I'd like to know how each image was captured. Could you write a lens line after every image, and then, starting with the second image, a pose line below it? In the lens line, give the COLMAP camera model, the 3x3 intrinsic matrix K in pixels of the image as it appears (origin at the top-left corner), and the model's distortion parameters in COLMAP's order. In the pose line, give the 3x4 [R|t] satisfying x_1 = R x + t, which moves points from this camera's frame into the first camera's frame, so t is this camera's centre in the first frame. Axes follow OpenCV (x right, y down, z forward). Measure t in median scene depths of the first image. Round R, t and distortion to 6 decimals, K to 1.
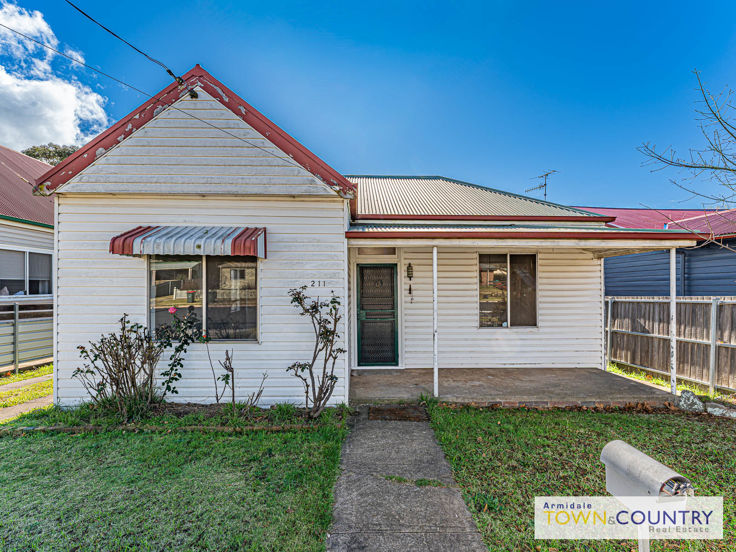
lens RADIAL K [[334.8, 0, 365.9], [0, 334.8, 286.7], [0, 0, 1]] dist [-0.002616, 0.000457]
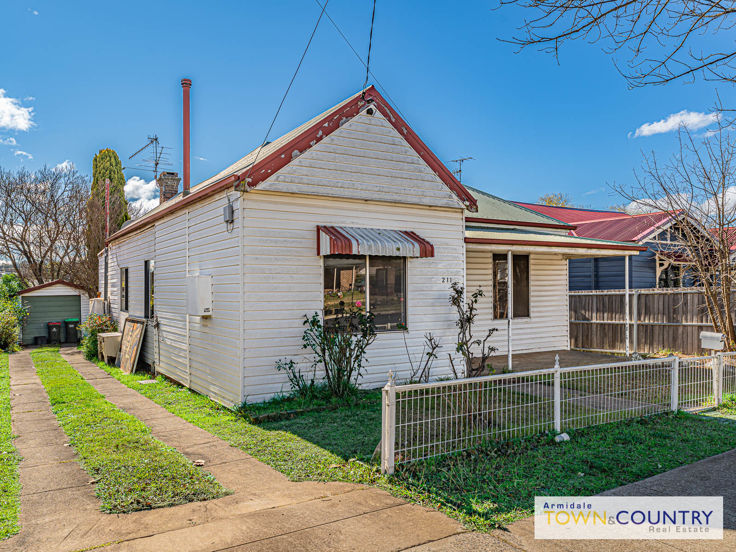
lens RADIAL K [[570.7, 0, 367.6], [0, 570.7, 278.1], [0, 0, 1]] dist [0.002814, -0.001729]
pose [[0.860593, 0.002085, 0.509289, -1.310216], [0.003982, 0.999934, -0.010823, 0.003968], [-0.509277, 0.011342, 0.860528, -0.558430]]
